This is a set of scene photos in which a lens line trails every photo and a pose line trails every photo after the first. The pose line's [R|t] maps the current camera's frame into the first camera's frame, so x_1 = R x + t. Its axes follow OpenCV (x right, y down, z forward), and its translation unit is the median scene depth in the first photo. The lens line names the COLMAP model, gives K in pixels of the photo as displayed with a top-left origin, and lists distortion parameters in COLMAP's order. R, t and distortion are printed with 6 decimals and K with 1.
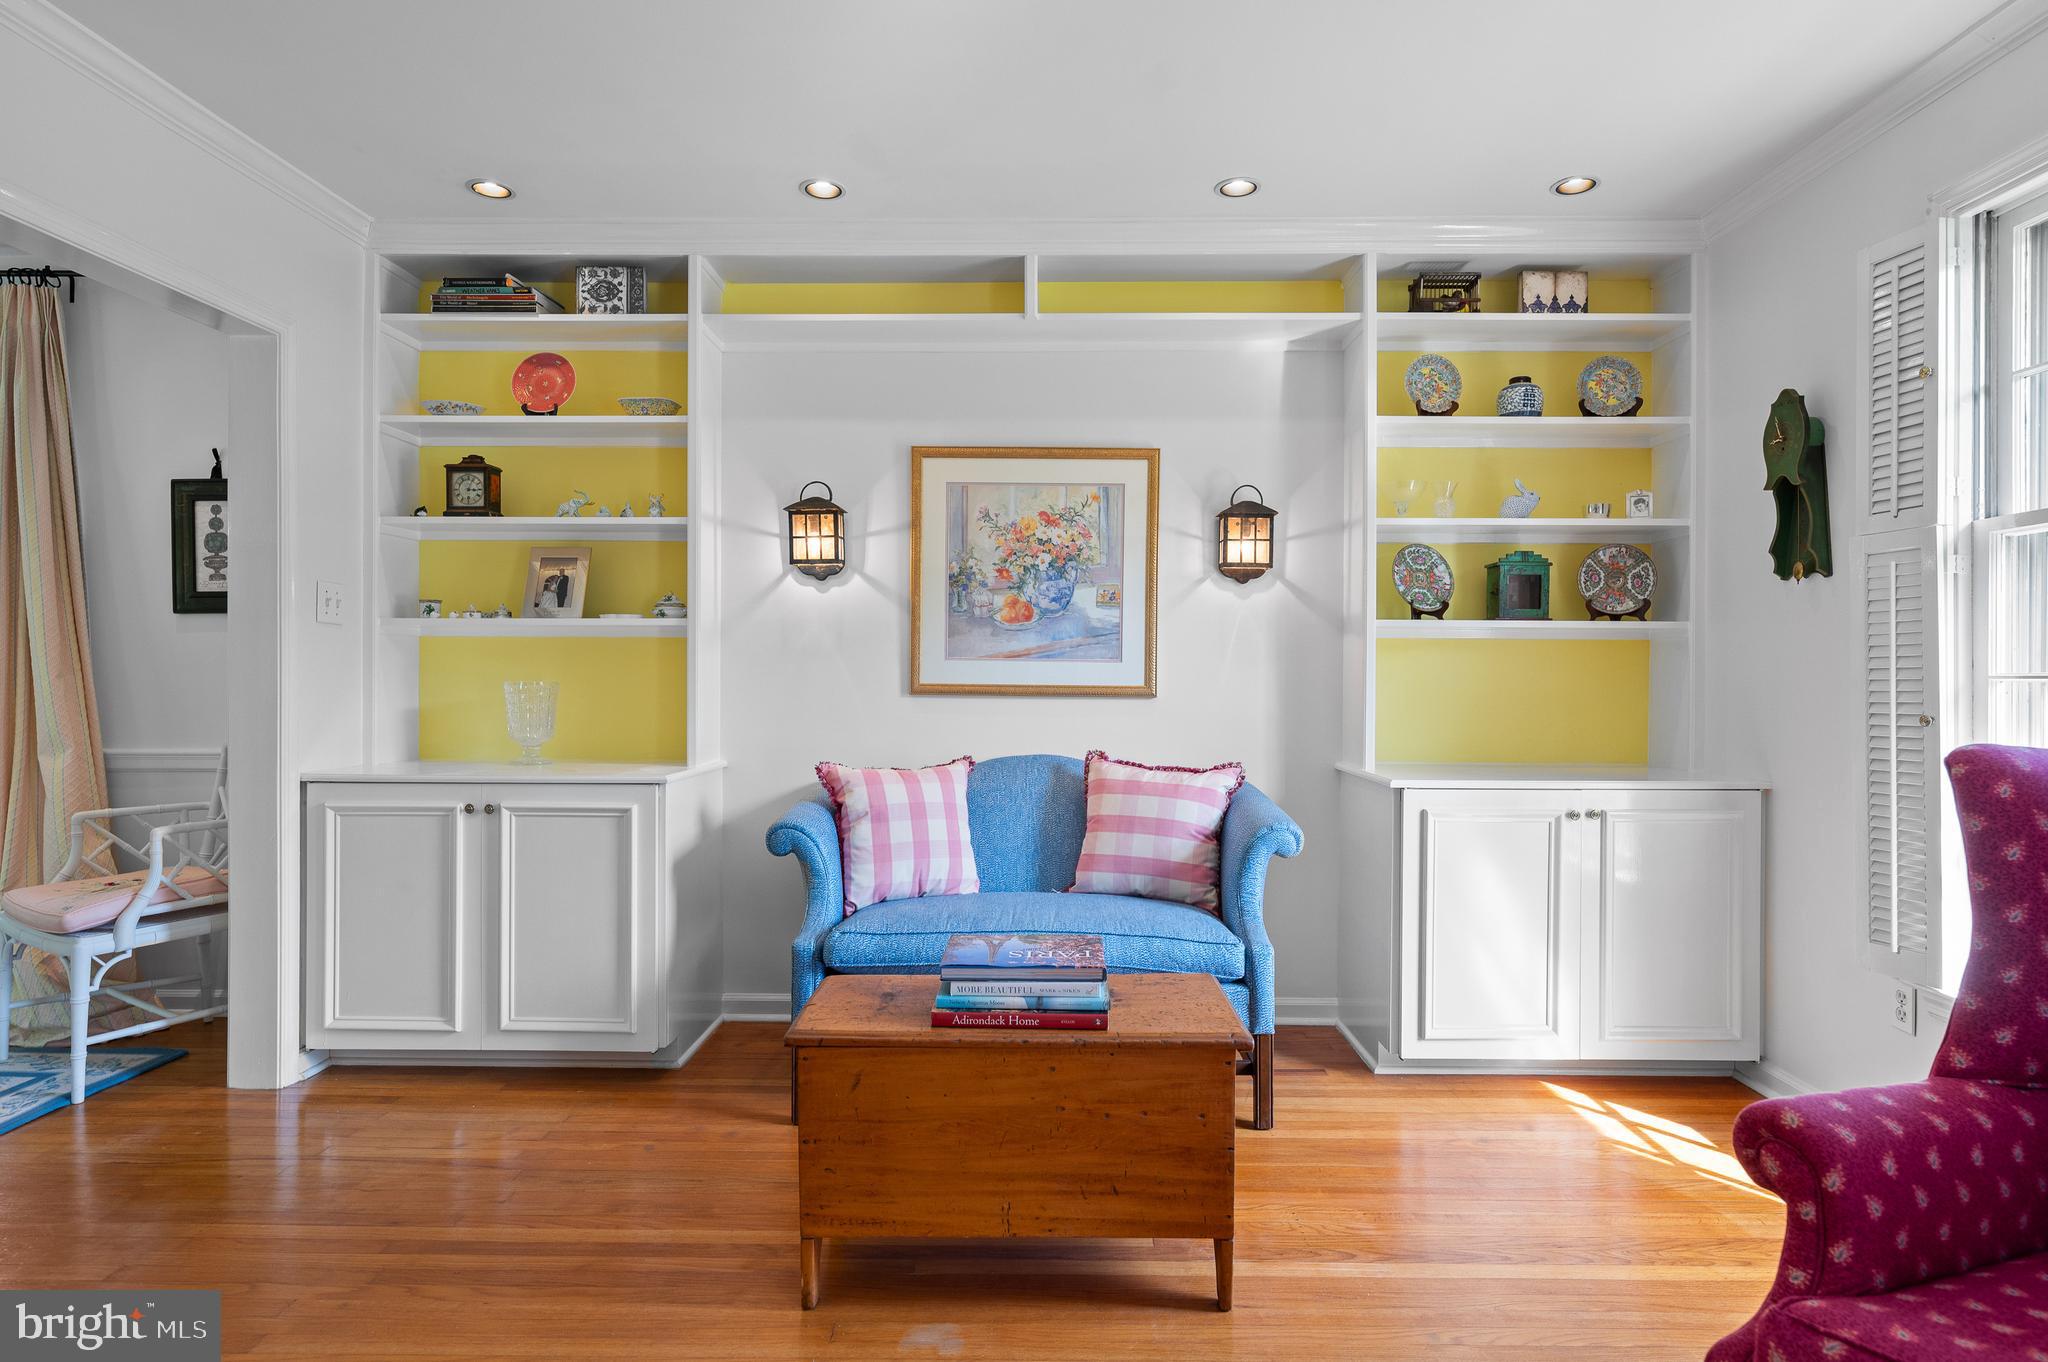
lens RADIAL K [[1109.5, 0, 1026.1], [0, 1109.5, 673.8], [0, 0, 1]] dist [0.001171, 0.000252]
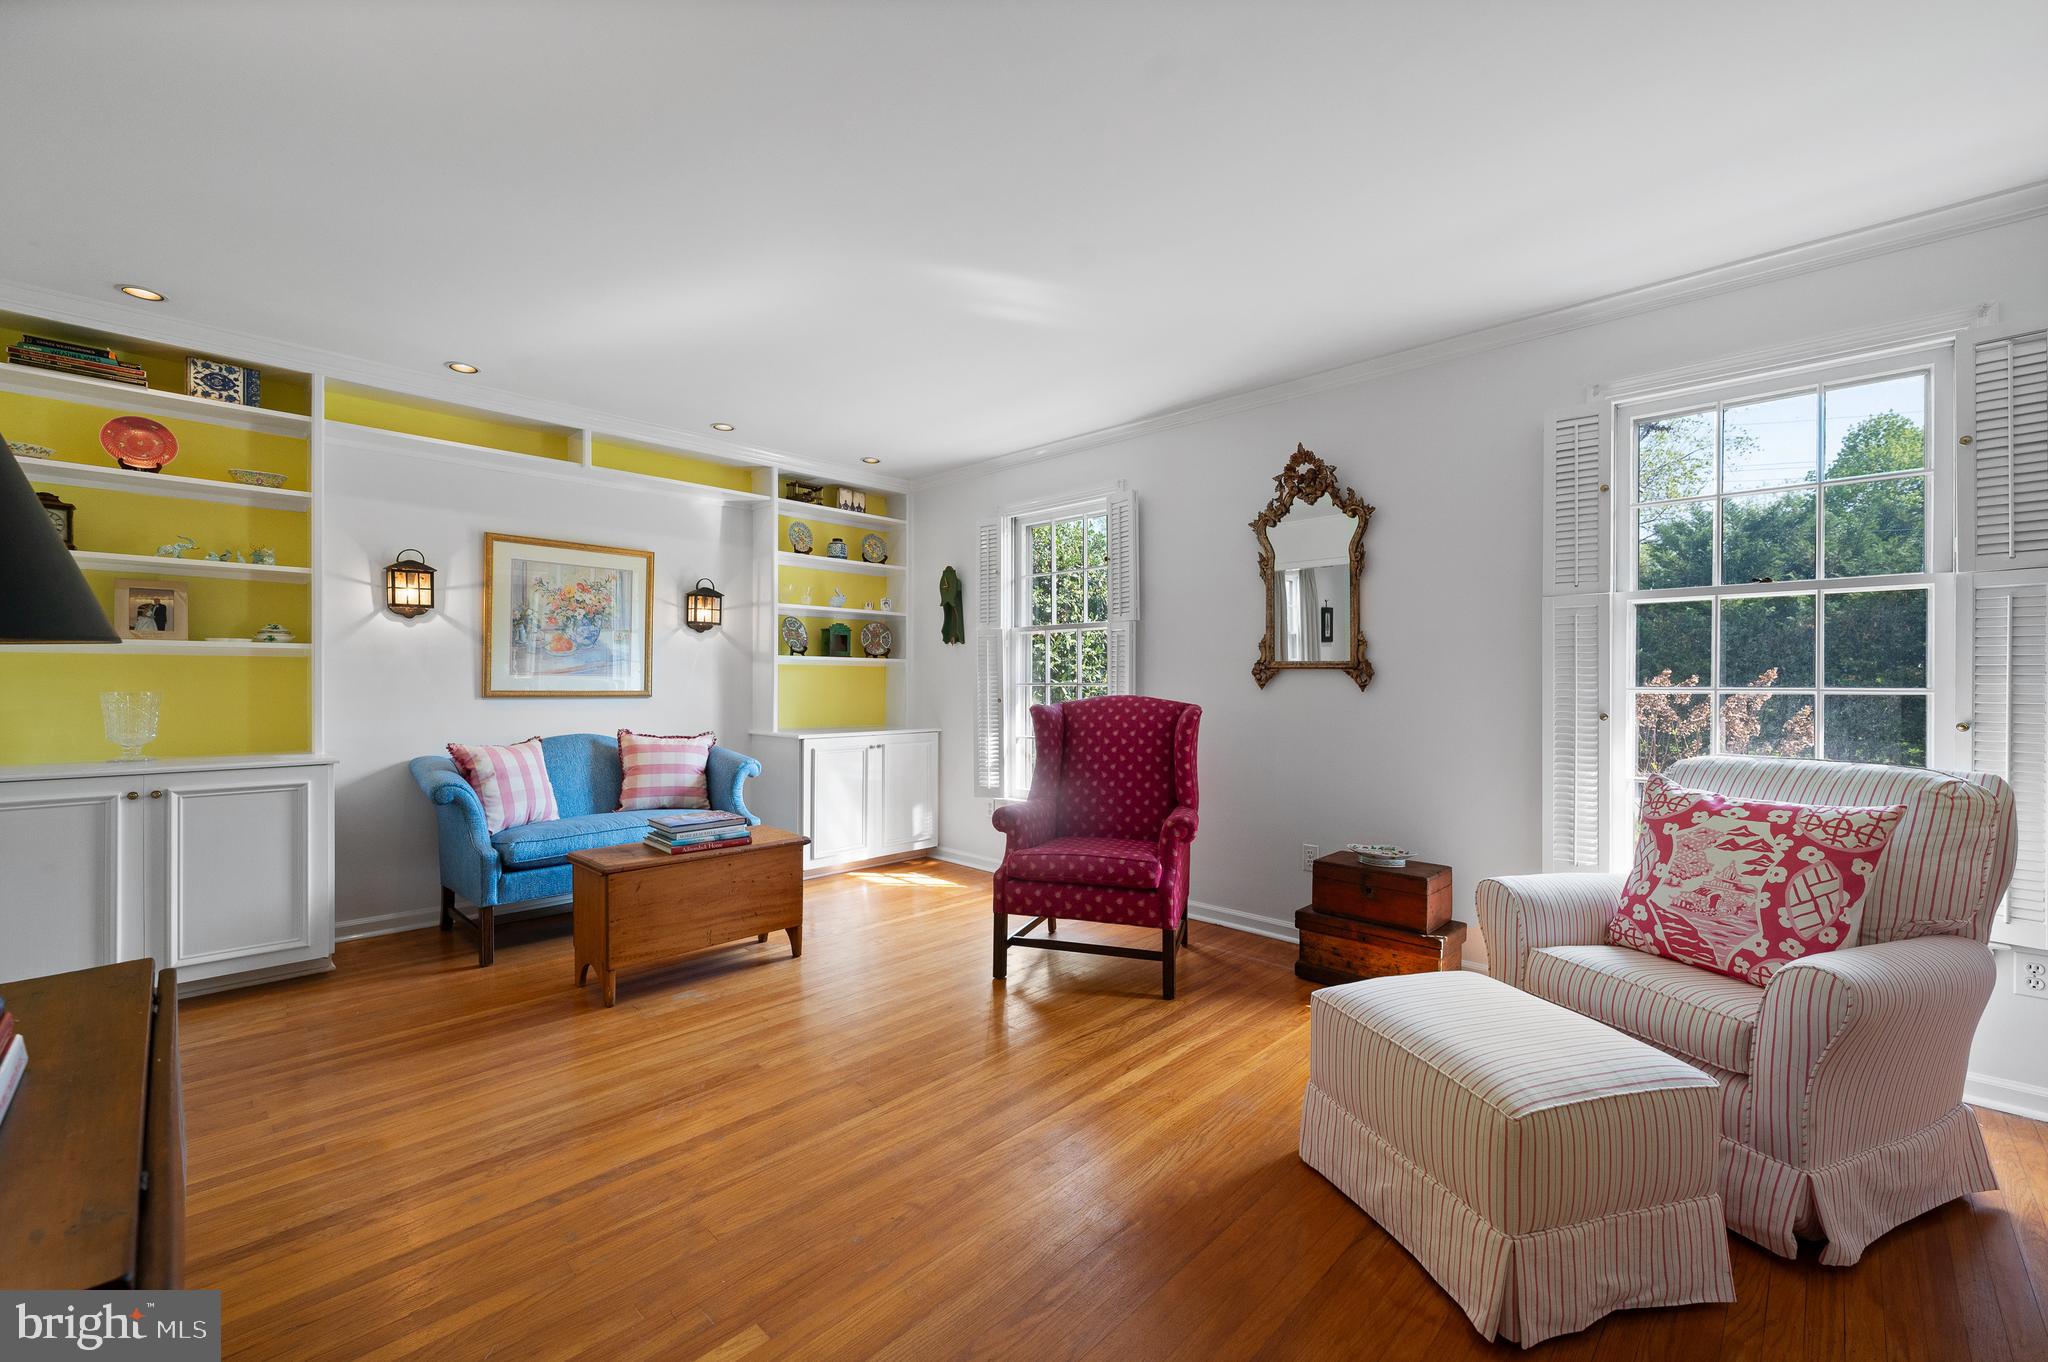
lens RADIAL K [[825.4, 0, 1036.2], [0, 825.4, 671.1], [0, 0, 1]] dist [0.000076, 0.000106]
pose [[0.680833, 0.006608, 0.732409, -0.431232], [0.000909, 0.999951, -0.009867, -0.006138], [-0.732438, 0.007384, 0.680794, -0.316524]]
